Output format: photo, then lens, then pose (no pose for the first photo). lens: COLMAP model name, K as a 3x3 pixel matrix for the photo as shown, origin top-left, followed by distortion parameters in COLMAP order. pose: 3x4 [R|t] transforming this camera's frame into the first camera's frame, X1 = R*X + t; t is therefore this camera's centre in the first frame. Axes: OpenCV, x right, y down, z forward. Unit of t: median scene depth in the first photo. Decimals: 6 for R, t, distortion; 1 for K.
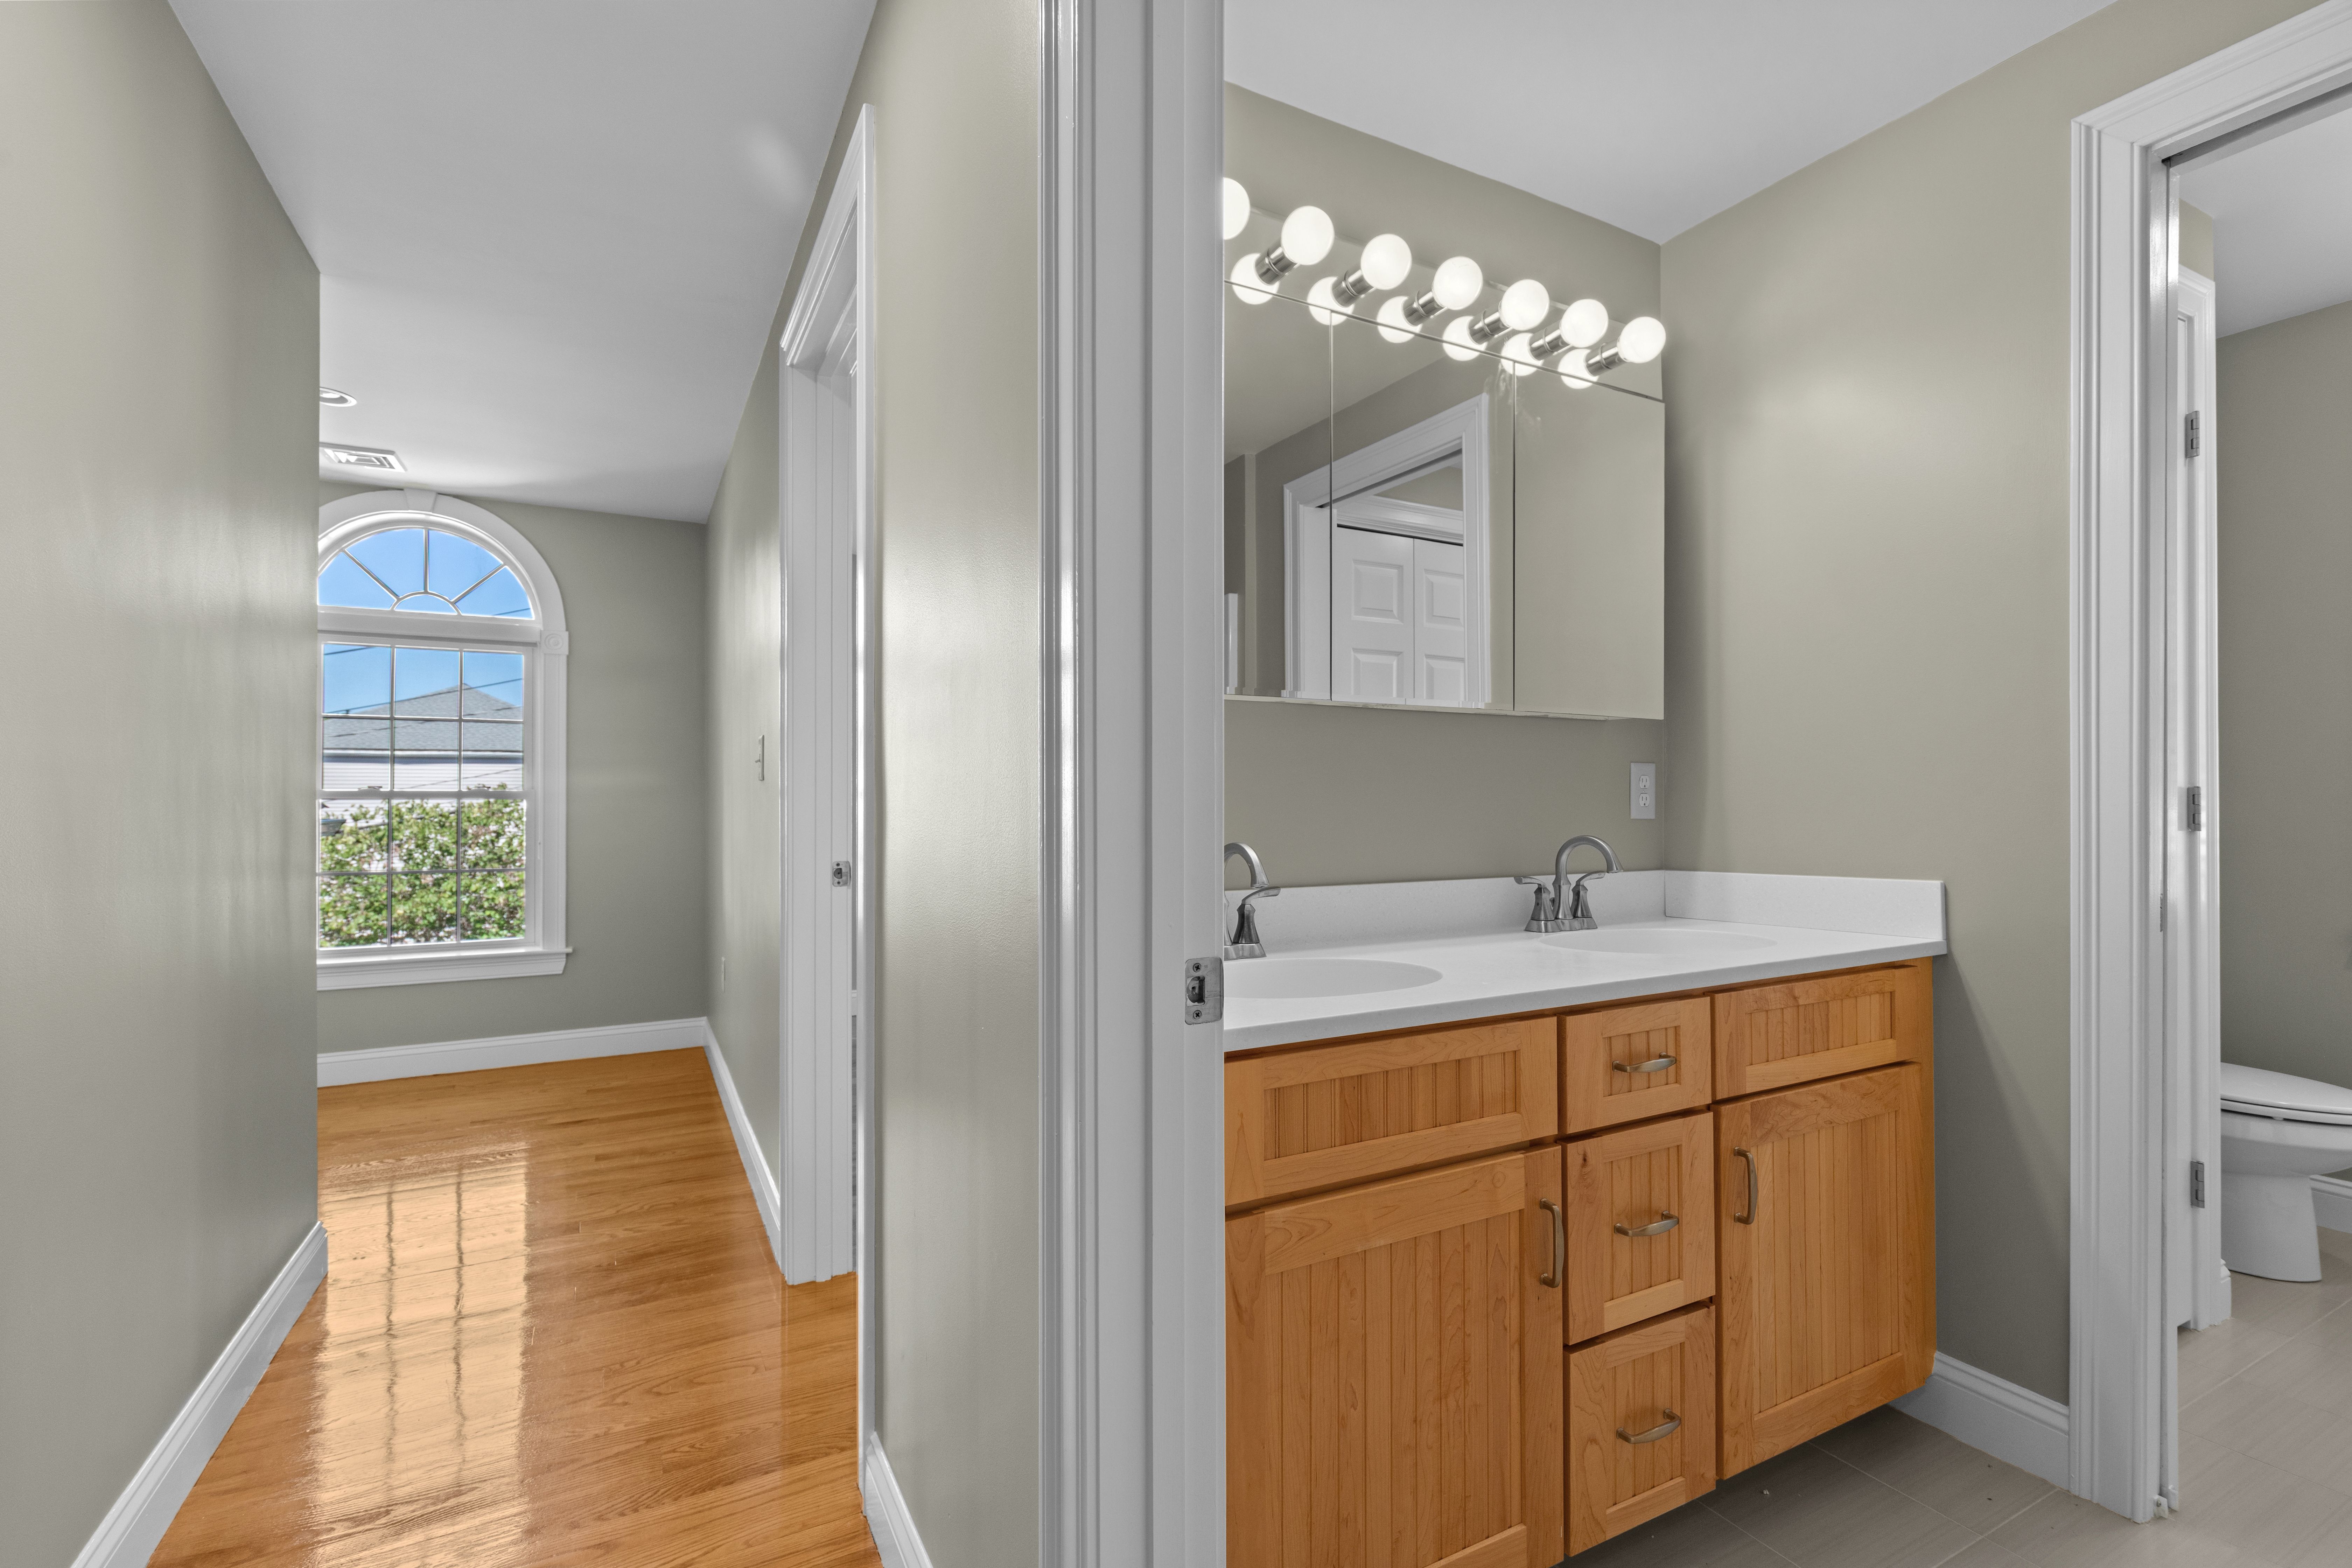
lens RADIAL K [[1069.5, 0, 1203.6], [0, 1069.5, 806.5], [0, 0, 1]] dist [0.003533, 0.000316]
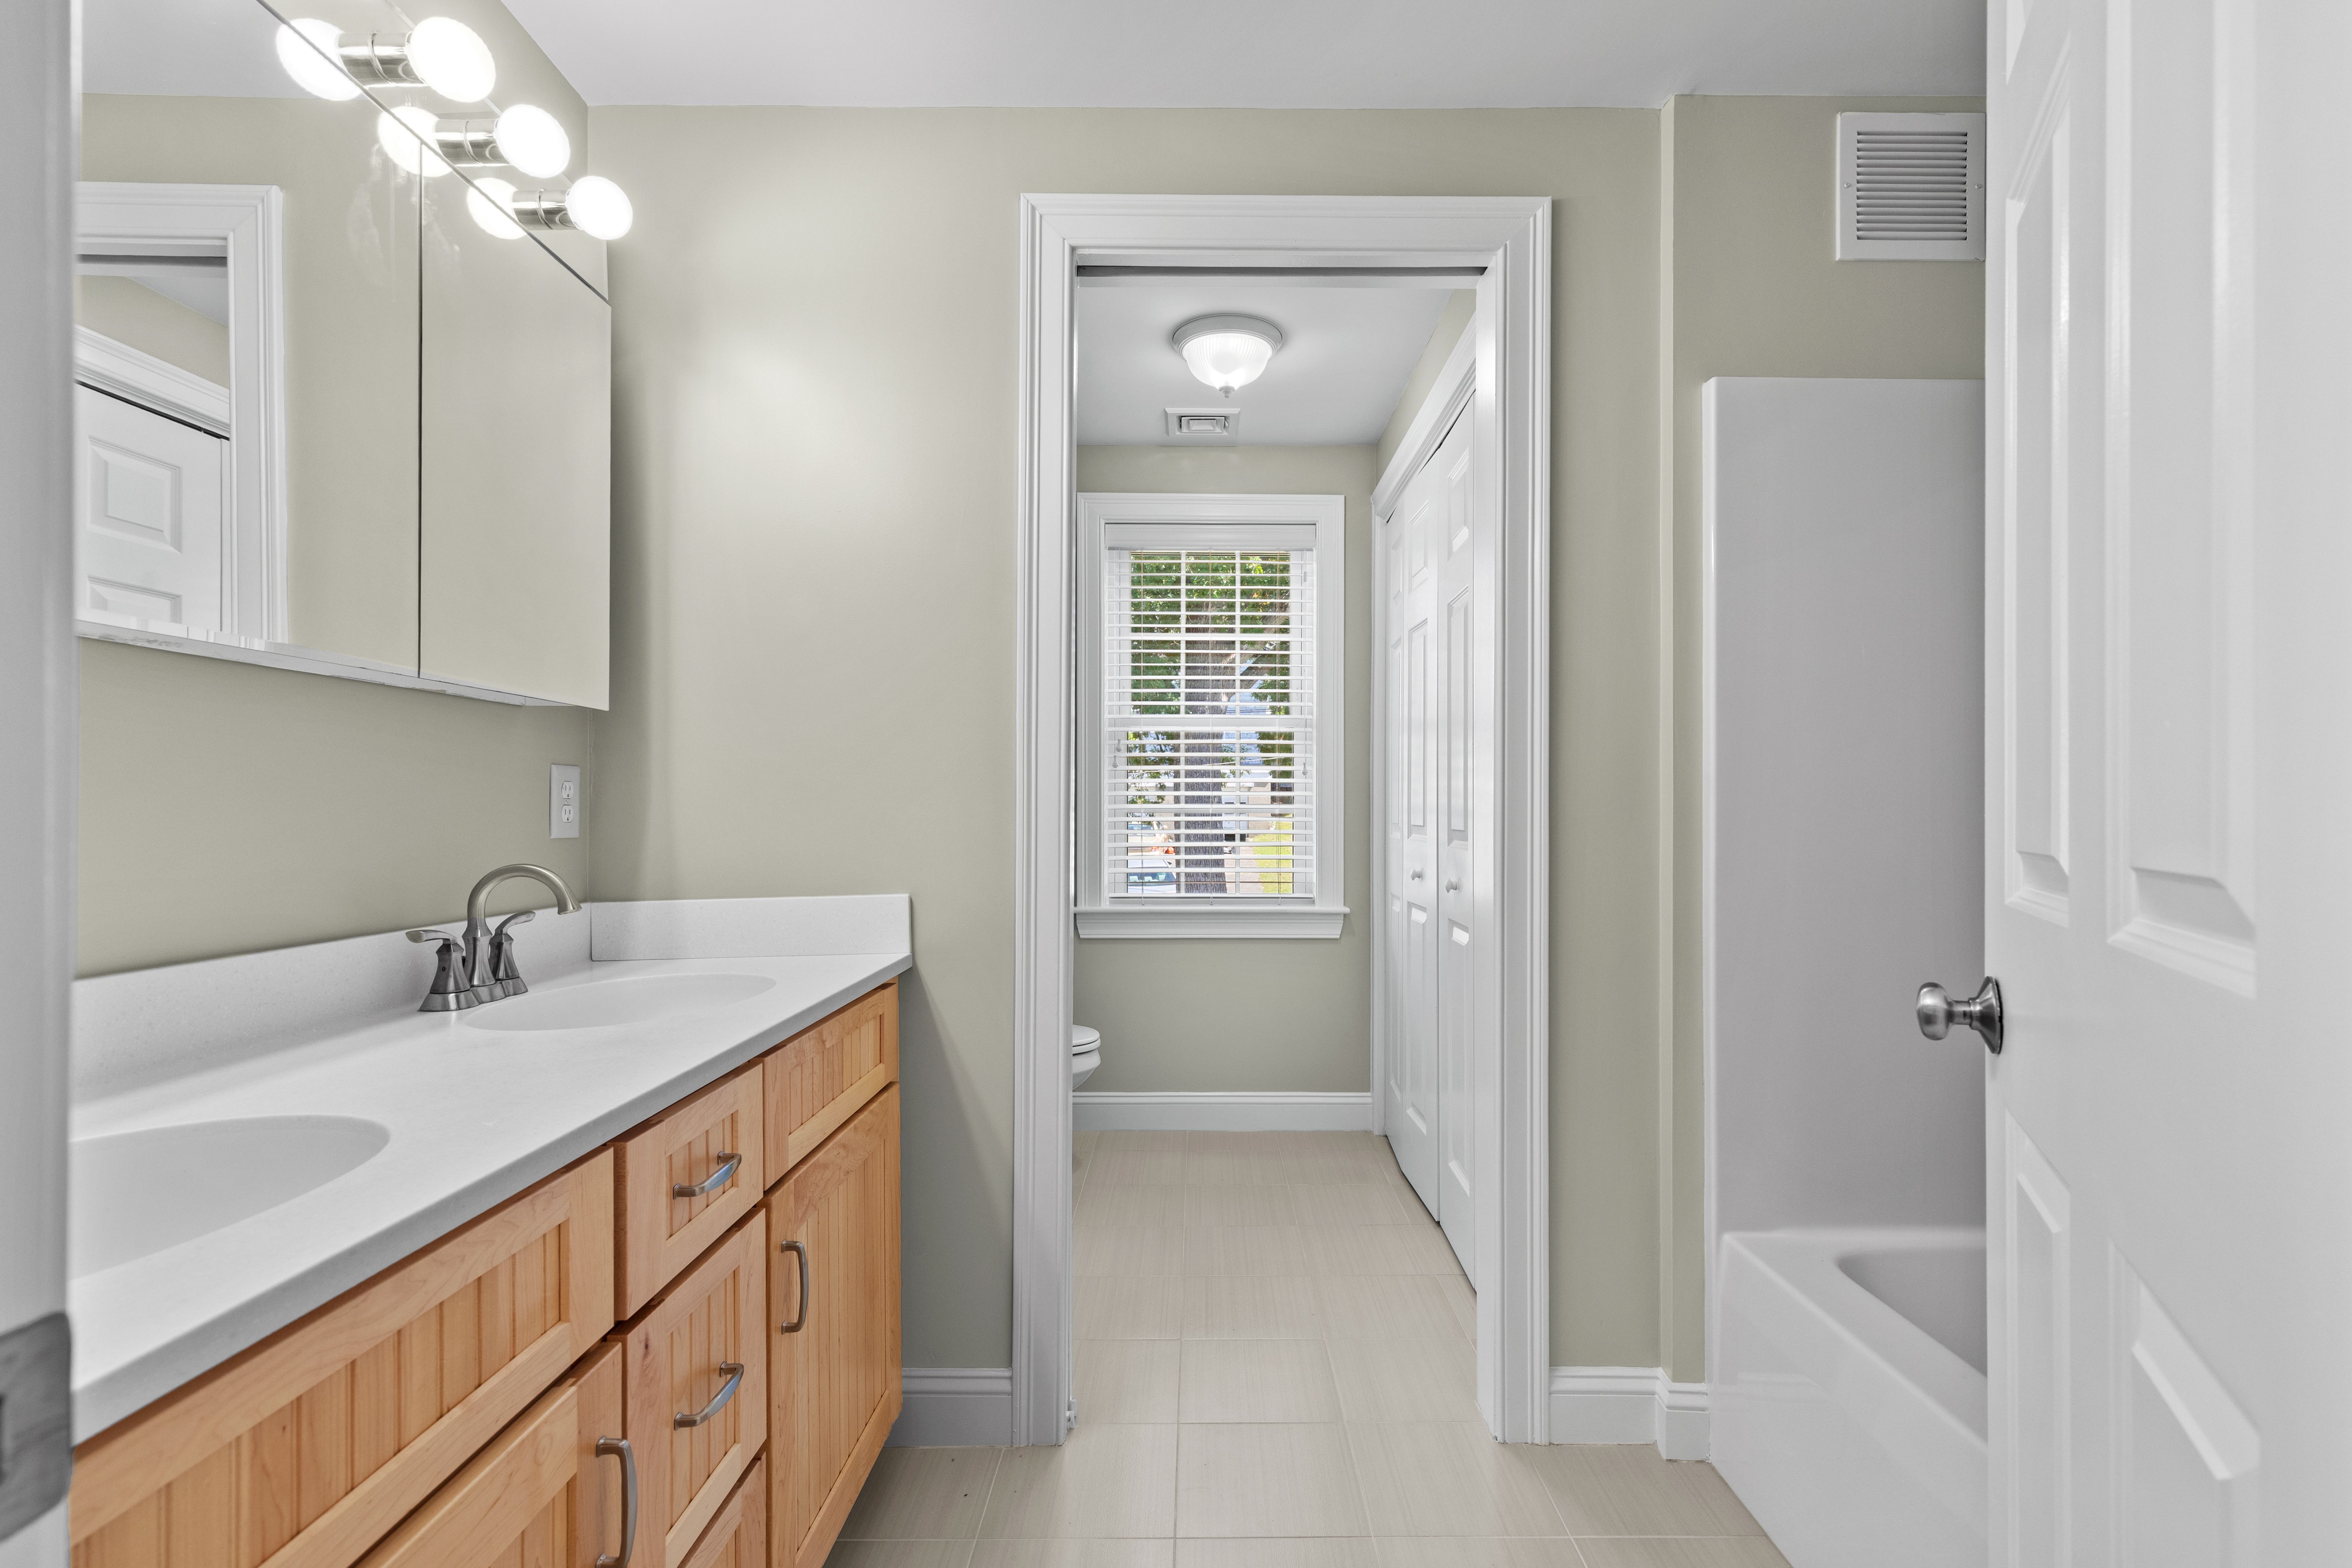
lens RADIAL K [[1069.5, 0, 1203.6], [0, 1069.5, 806.5], [0, 0, 1]] dist [0.003533, 0.000316]
pose [[0.480566, 0.003483, 0.876952, -0.052355], [0.006945, 0.999946, -0.007777, -0.002296], [-0.876931, 0.009827, 0.480516, 0.275154]]
